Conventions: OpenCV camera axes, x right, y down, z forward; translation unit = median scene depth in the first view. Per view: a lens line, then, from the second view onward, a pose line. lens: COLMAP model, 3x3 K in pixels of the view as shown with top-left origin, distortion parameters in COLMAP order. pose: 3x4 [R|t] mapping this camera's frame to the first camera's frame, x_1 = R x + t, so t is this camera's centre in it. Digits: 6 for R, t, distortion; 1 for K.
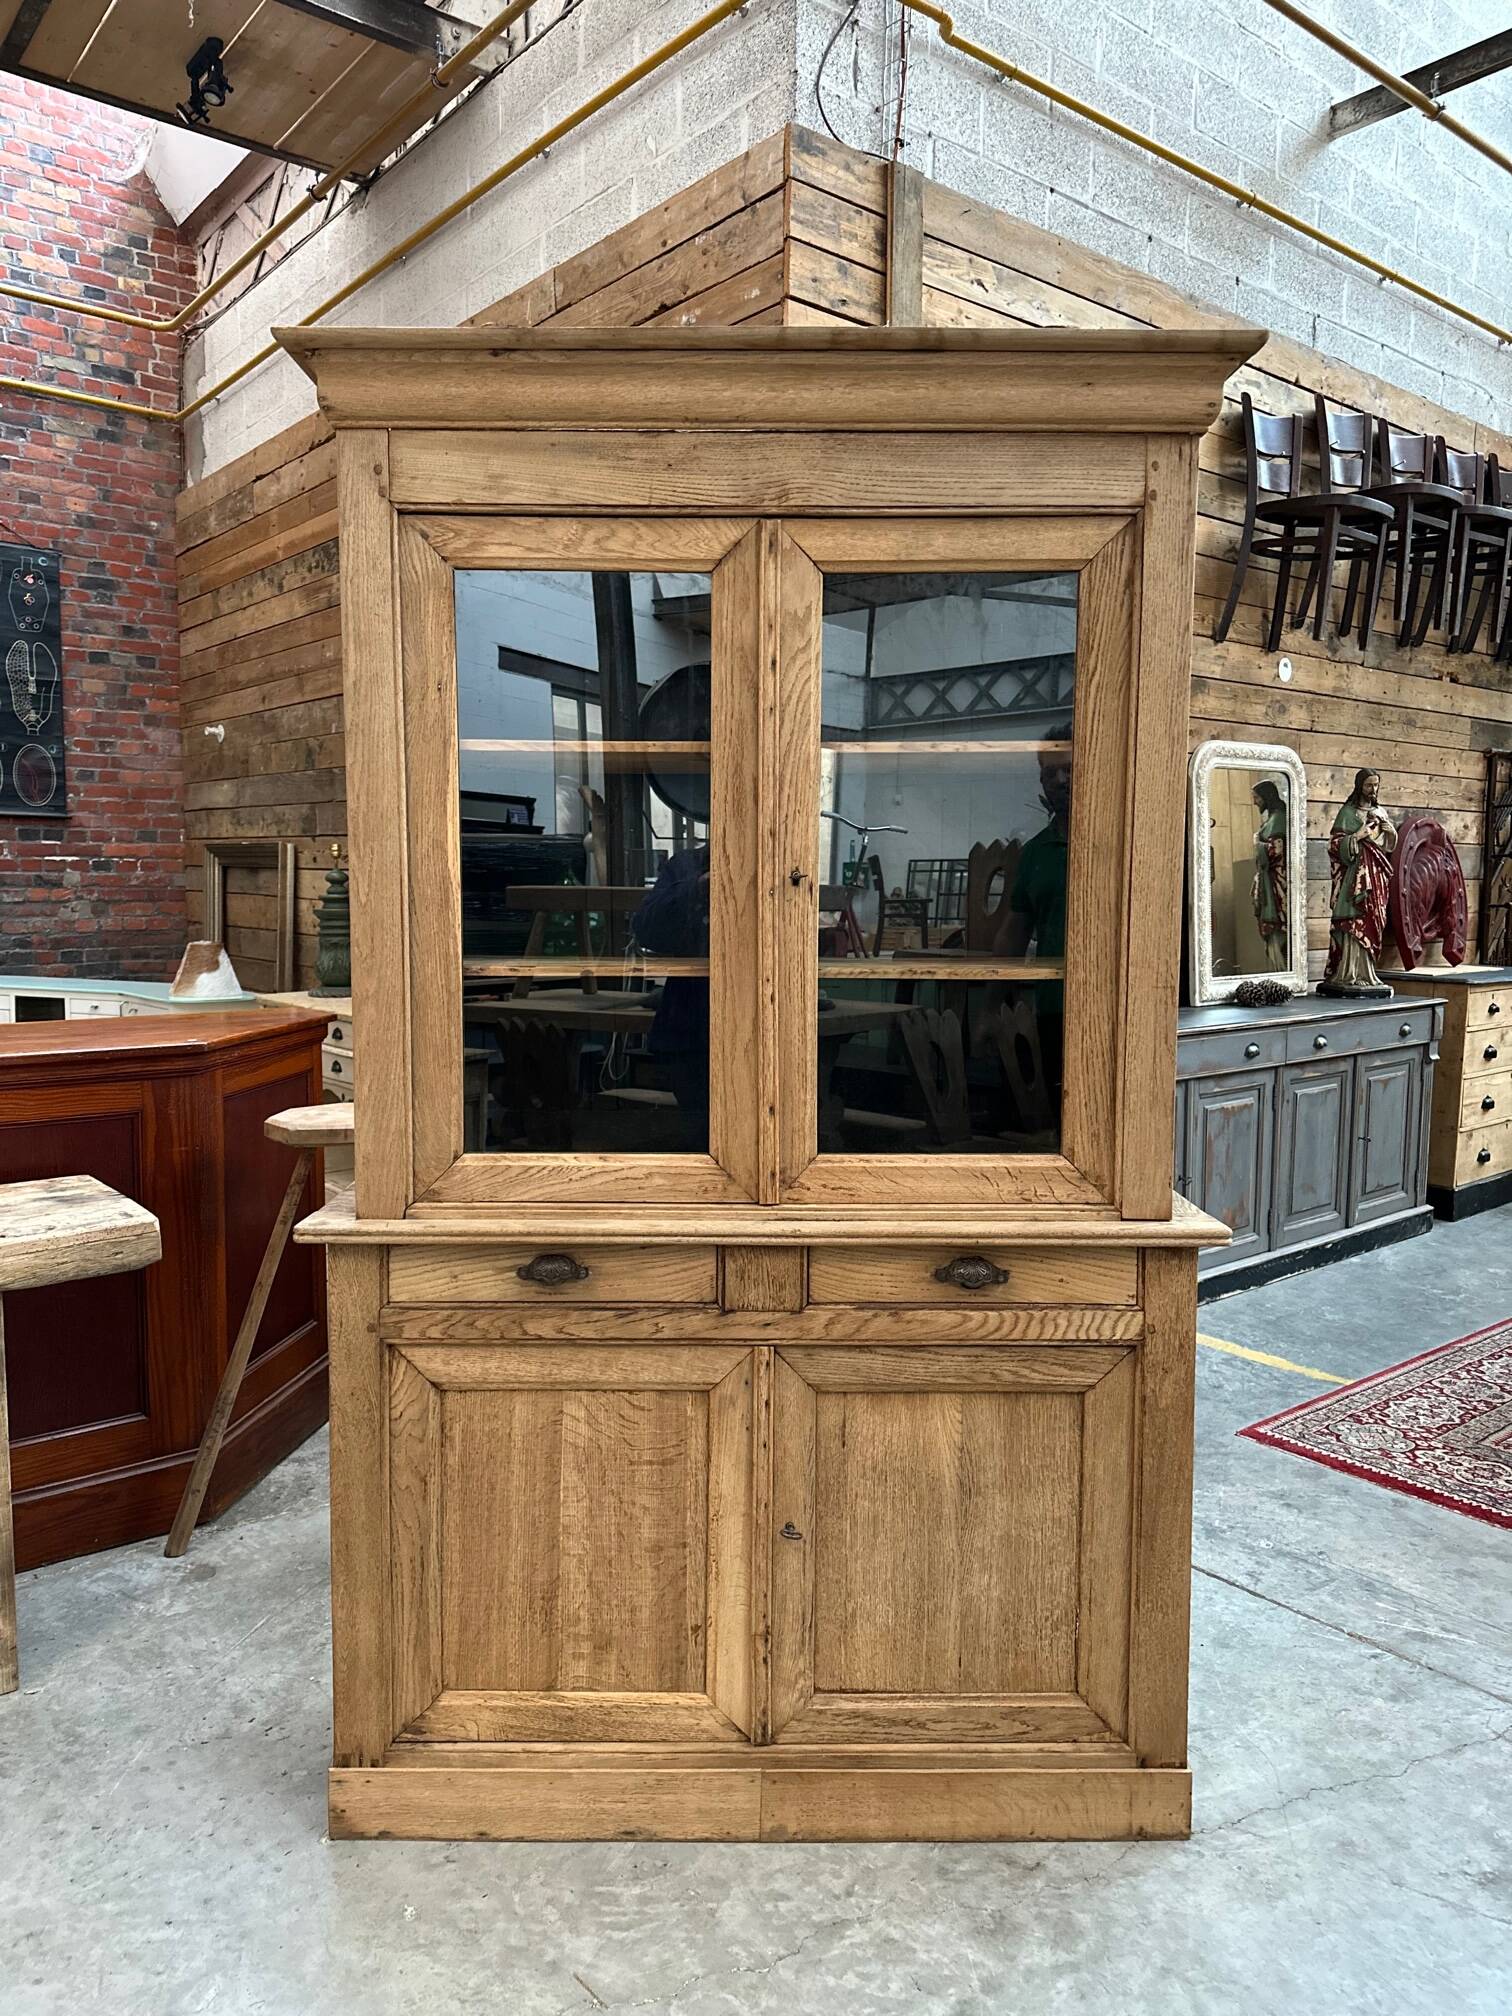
lens RADIAL K [[1416.6, 0, 744.0], [0, 1416.6, 1006.8], [0, 0, 1]] dist [0.025937, -0.030638]
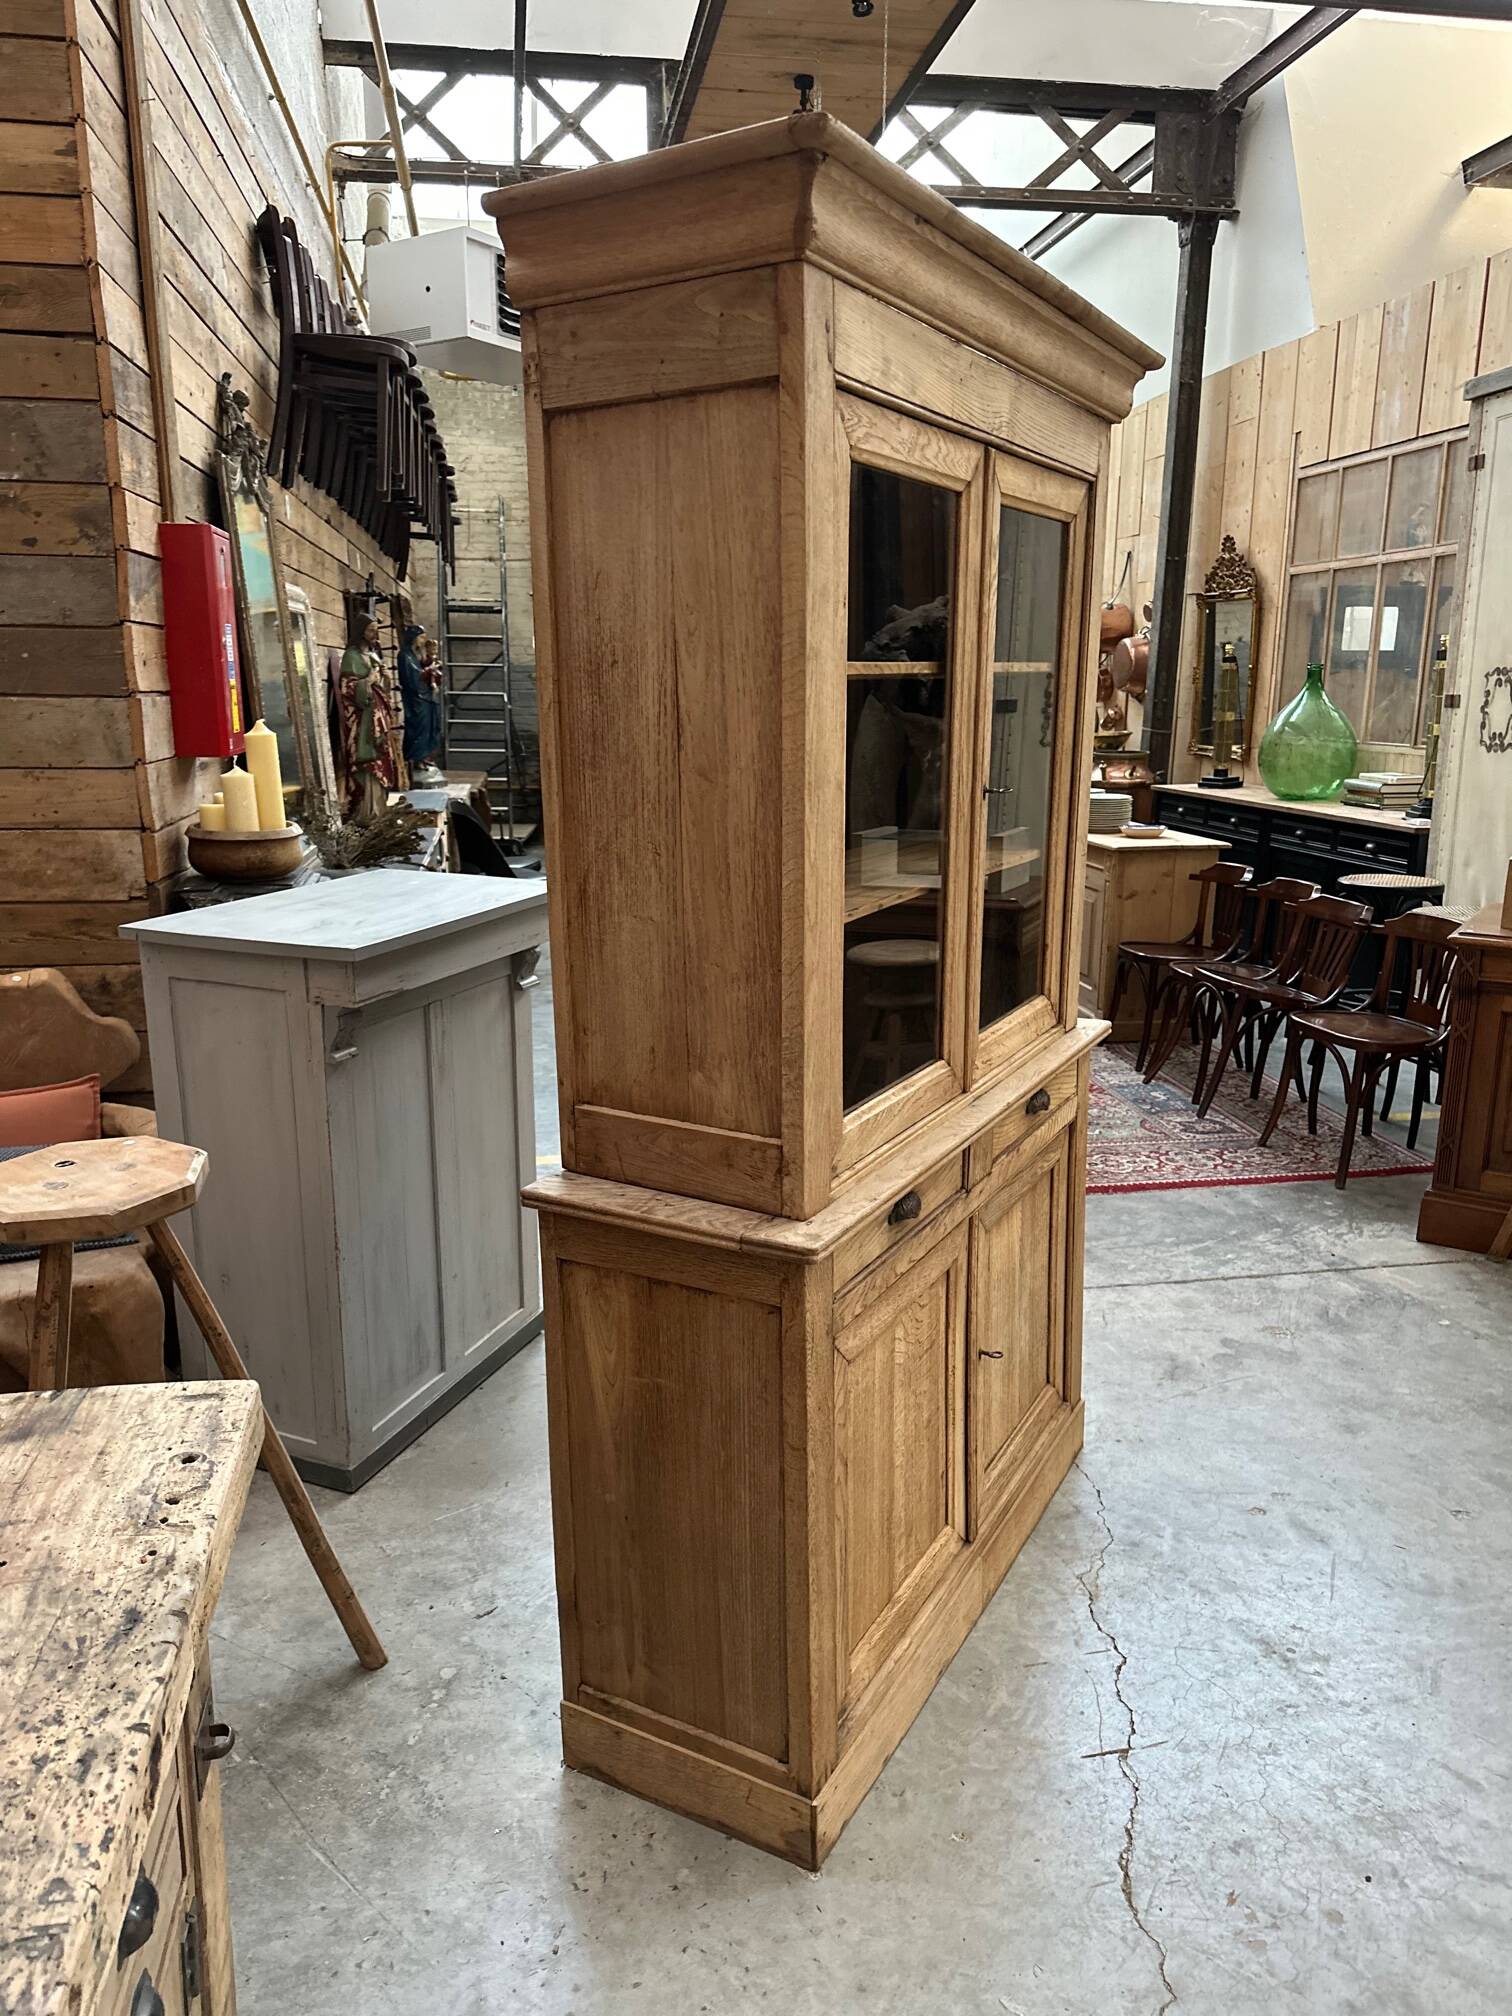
lens RADIAL K [[1416.6, 0, 744.5], [0, 1416.6, 1011.5], [0, 0, 1]] dist [0.025937, -0.030638]
pose [[0.497091, -0.205312, 0.843059, -0.983847], [0.085063, 0.978454, 0.188130, -0.142634], [-0.863519, -0.021805, 0.503845, 0.586770]]
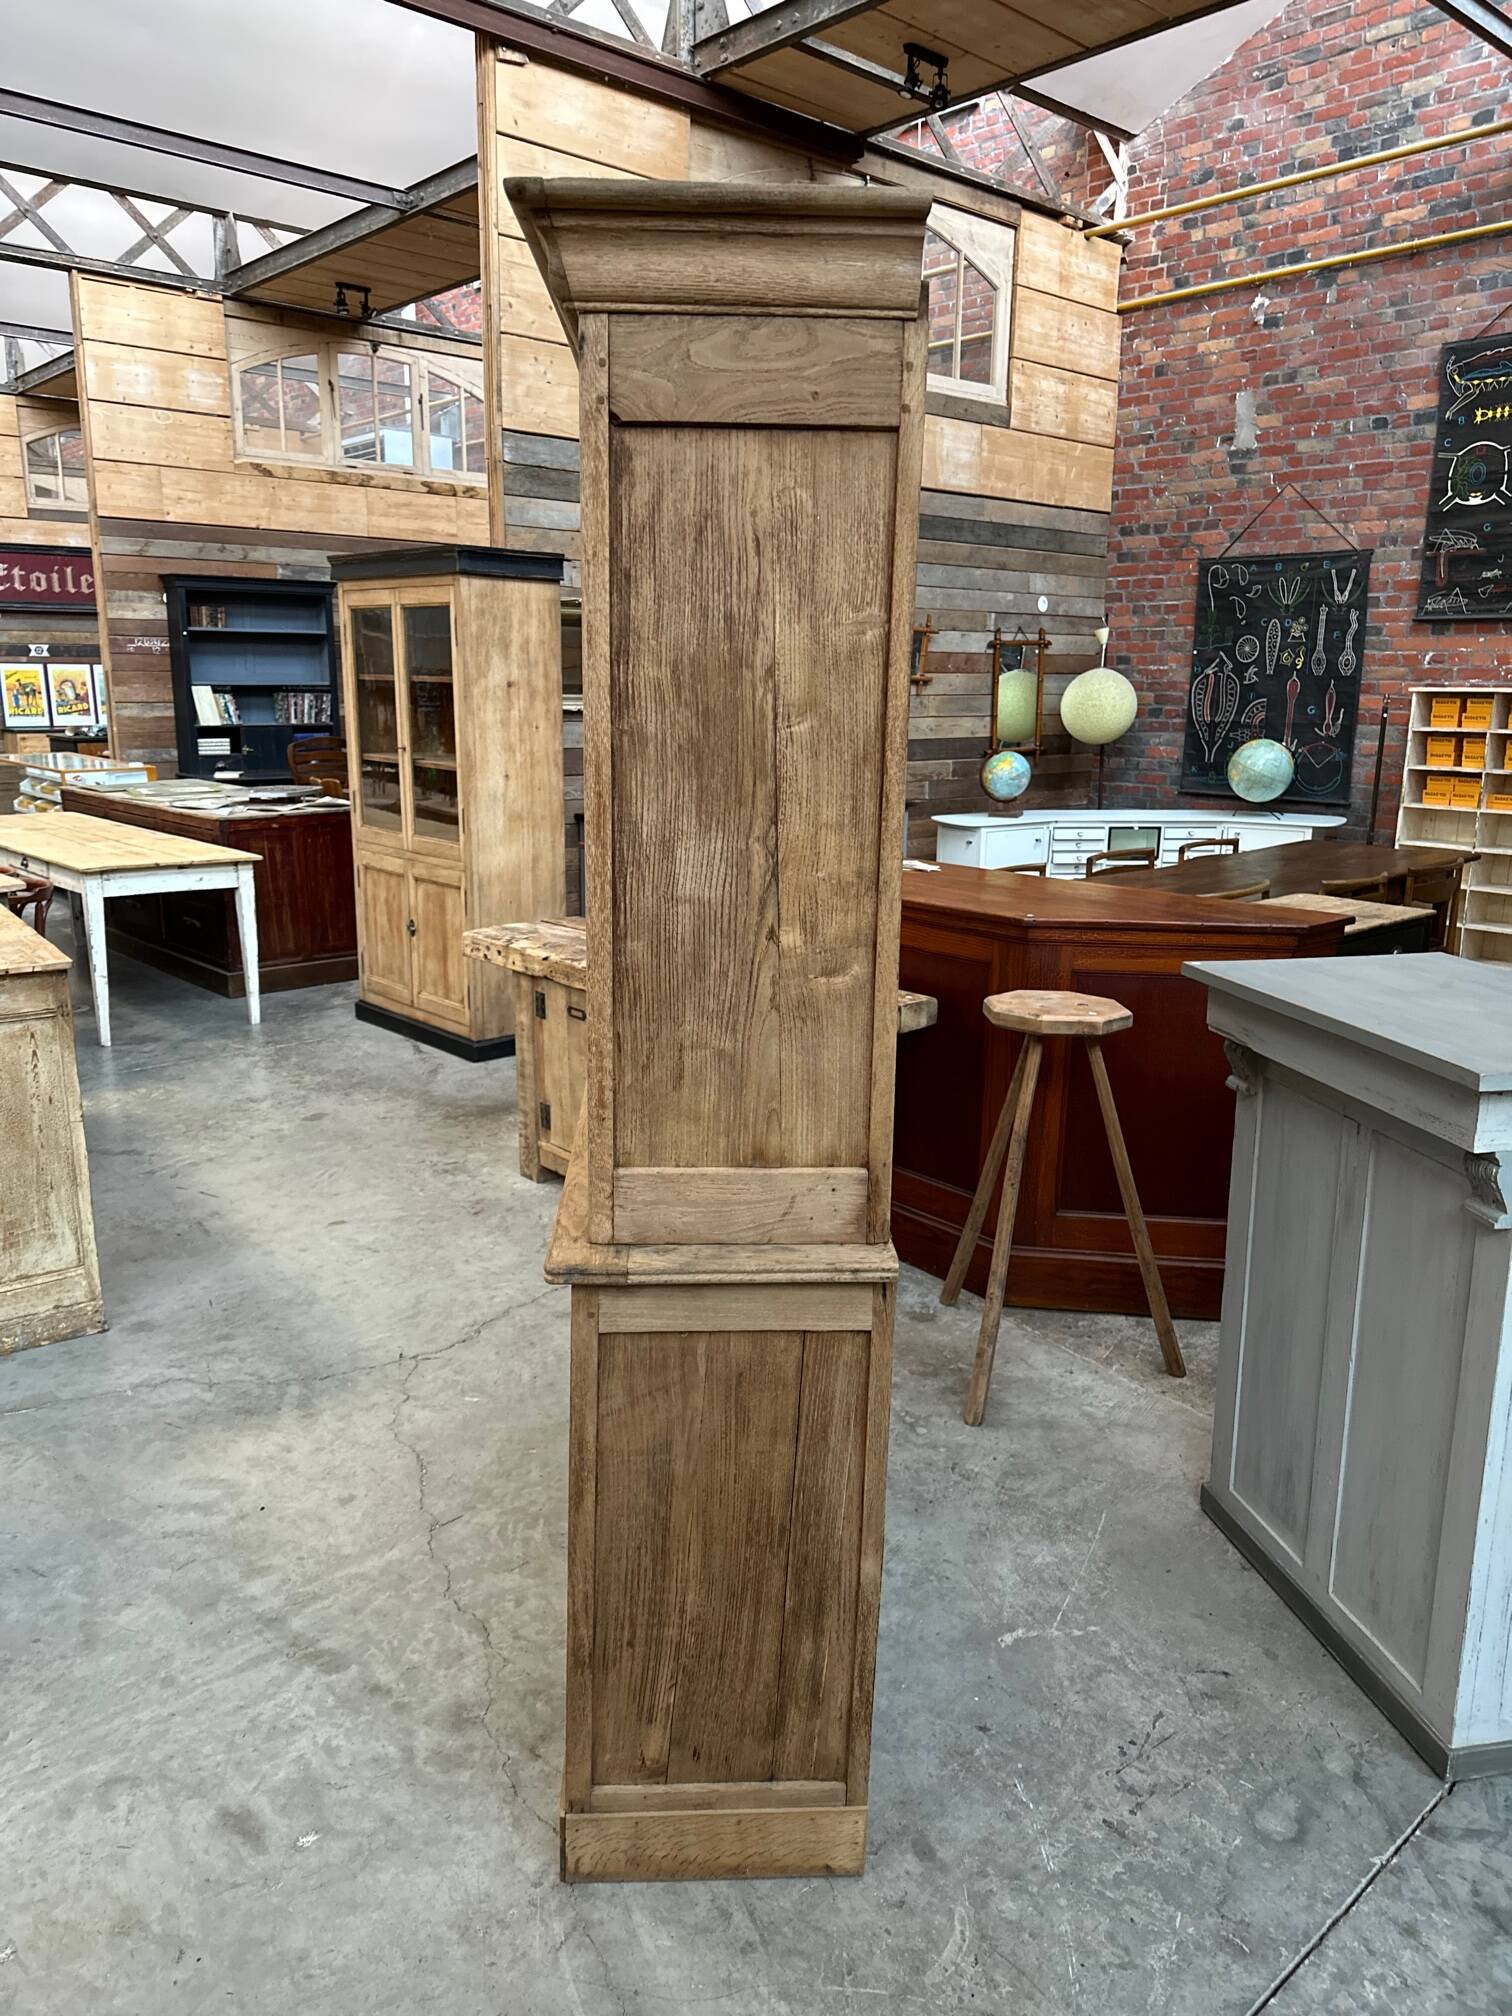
lens RADIAL K [[1416.6, 0, 748.8], [0, 1416.6, 994.2], [0, 0, 1]] dist [0.025937, -0.030638]
pose [[0.044736, 0.213087, -0.976009, 1.120443], [-0.104771, 0.972600, 0.207540, -0.193508], [0.993490, 0.092972, 0.065836, 1.016178]]
